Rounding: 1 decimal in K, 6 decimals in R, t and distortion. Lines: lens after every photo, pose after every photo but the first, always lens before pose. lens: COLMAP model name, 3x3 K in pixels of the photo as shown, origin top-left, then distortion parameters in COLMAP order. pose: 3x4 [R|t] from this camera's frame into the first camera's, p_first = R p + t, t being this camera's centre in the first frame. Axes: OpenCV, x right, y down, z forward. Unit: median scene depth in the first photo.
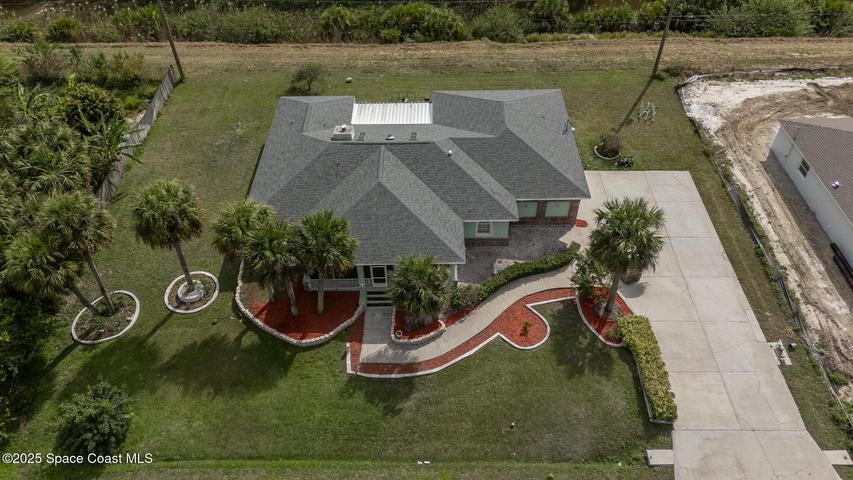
lens RADIAL K [[620.0, 0, 427.4], [0, 620.0, 234.6], [0, 0, 1]] dist [0.065727, -0.055920]
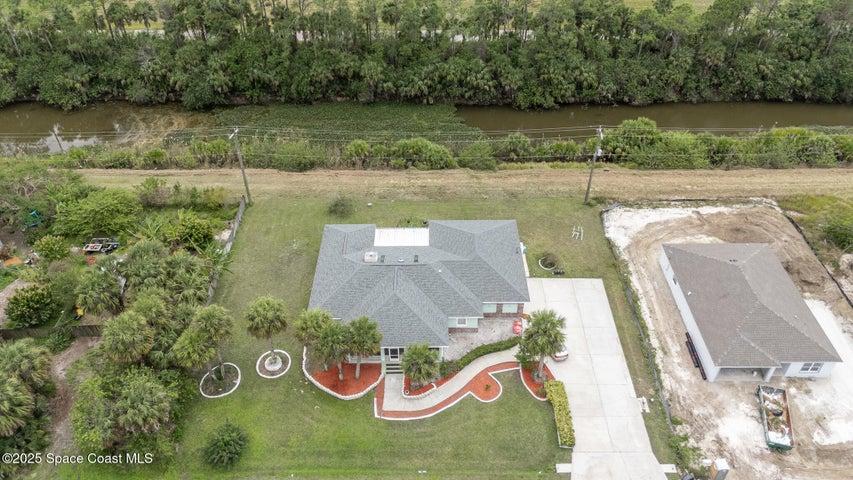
lens RADIAL K [[620.0, 0, 427.9], [0, 620.0, 239.7], [0, 0, 1]] dist [0.065727, -0.055920]
pose [[0.999979, 0.003554, 0.005389, -0.001937], [-0.003193, 0.997836, -0.065678, -0.104859], [-0.005610, 0.065660, 0.997826, -0.518047]]
